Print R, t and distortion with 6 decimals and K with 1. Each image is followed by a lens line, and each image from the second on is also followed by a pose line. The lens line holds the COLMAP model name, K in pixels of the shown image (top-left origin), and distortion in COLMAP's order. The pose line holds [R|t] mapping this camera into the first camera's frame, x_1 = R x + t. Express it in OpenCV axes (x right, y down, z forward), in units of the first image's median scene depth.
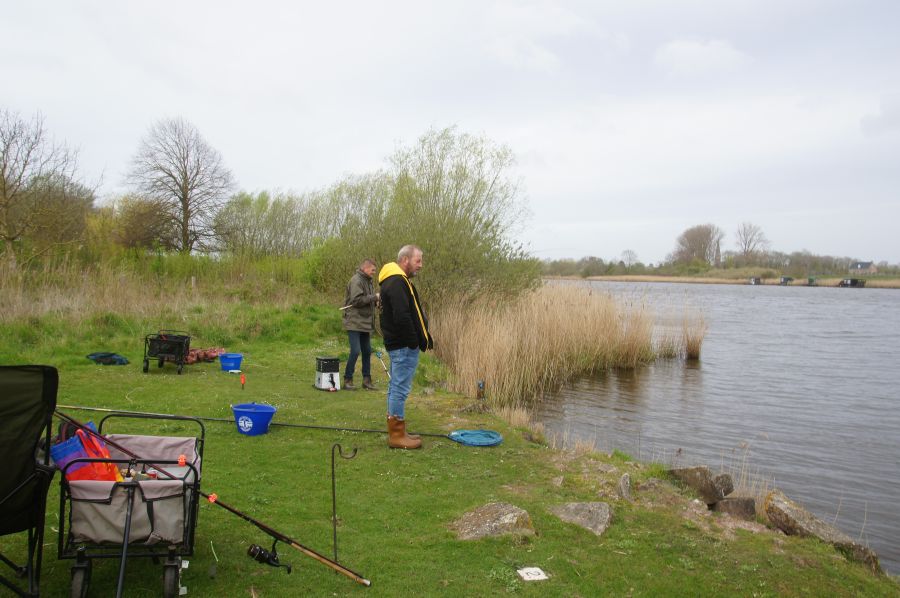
lens RADIAL K [[671.4, 0, 451.7], [0, 671.4, 299.1], [0, 0, 1]] dist [-0.094825, 0.023853]
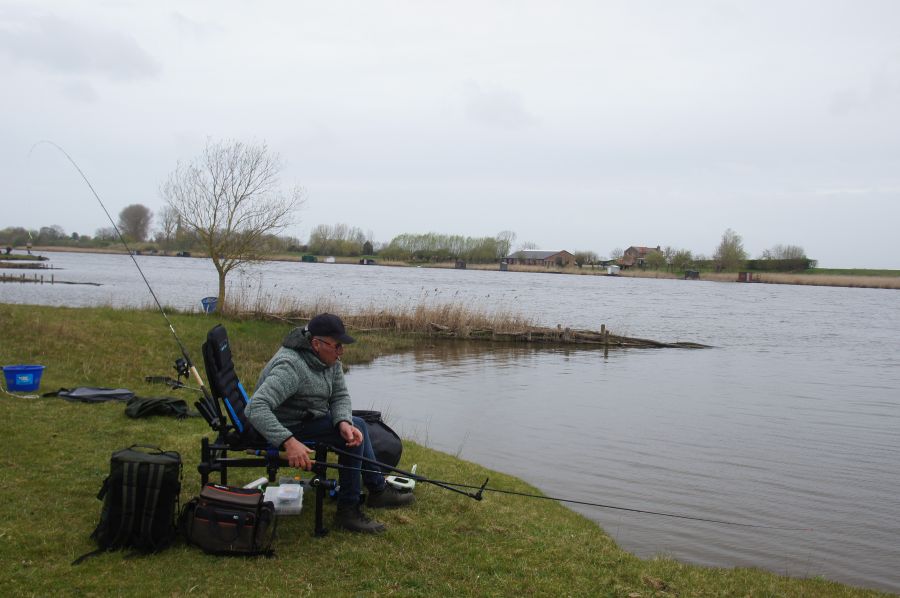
lens RADIAL K [[832.3, 0, 447.5], [0, 832.3, 292.3], [0, 0, 1]] dist [-0.019093, 0.000000]
pose [[0.816424, -0.002665, 0.577446, -0.026428], [-0.005969, 0.999897, 0.013054, 0.025667], [-0.577421, -0.014104, 0.816324, -0.706821]]
